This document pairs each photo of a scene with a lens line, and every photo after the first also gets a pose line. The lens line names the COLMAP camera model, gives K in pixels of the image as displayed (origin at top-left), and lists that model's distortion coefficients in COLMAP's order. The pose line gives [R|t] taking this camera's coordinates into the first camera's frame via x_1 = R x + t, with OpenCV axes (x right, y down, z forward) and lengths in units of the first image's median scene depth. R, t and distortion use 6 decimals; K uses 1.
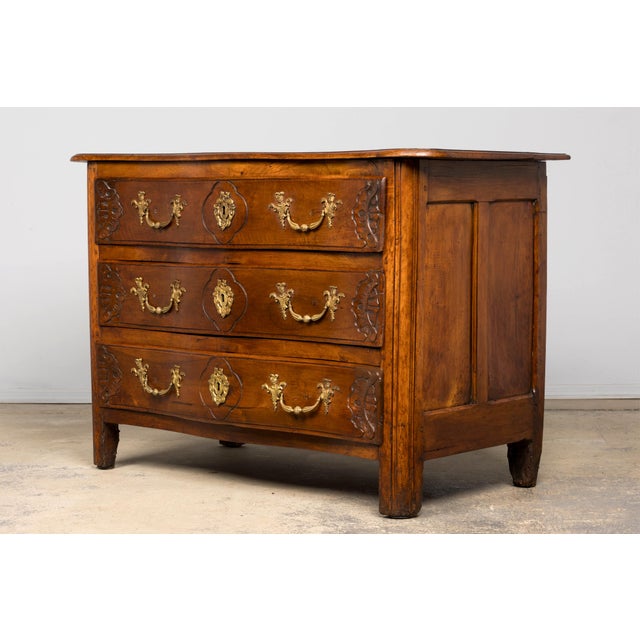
lens RADIAL K [[1499.4, 0, 320.0], [0, 1499.4, 320.0], [0, 0, 1]] dist [0.152199, 0.206961]
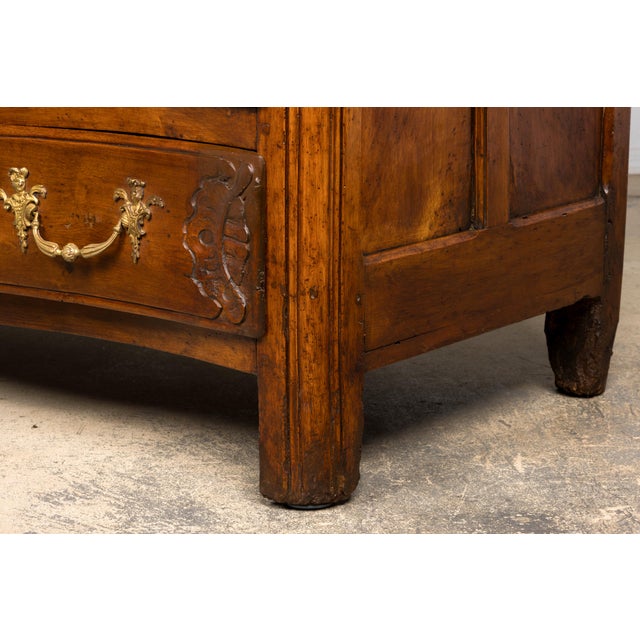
lens RADIAL K [[1861.0, 0, 320.0], [0, 1861.0, 320.0], [0, 0, 1]] dist [-0.085335, -0.194638]
pose [[0.999108, -0.017635, 0.038371, 0.036376], [0.011791, 0.988990, 0.147512, 0.001924], [-0.040550, -0.146928, 0.988316, 0.480529]]
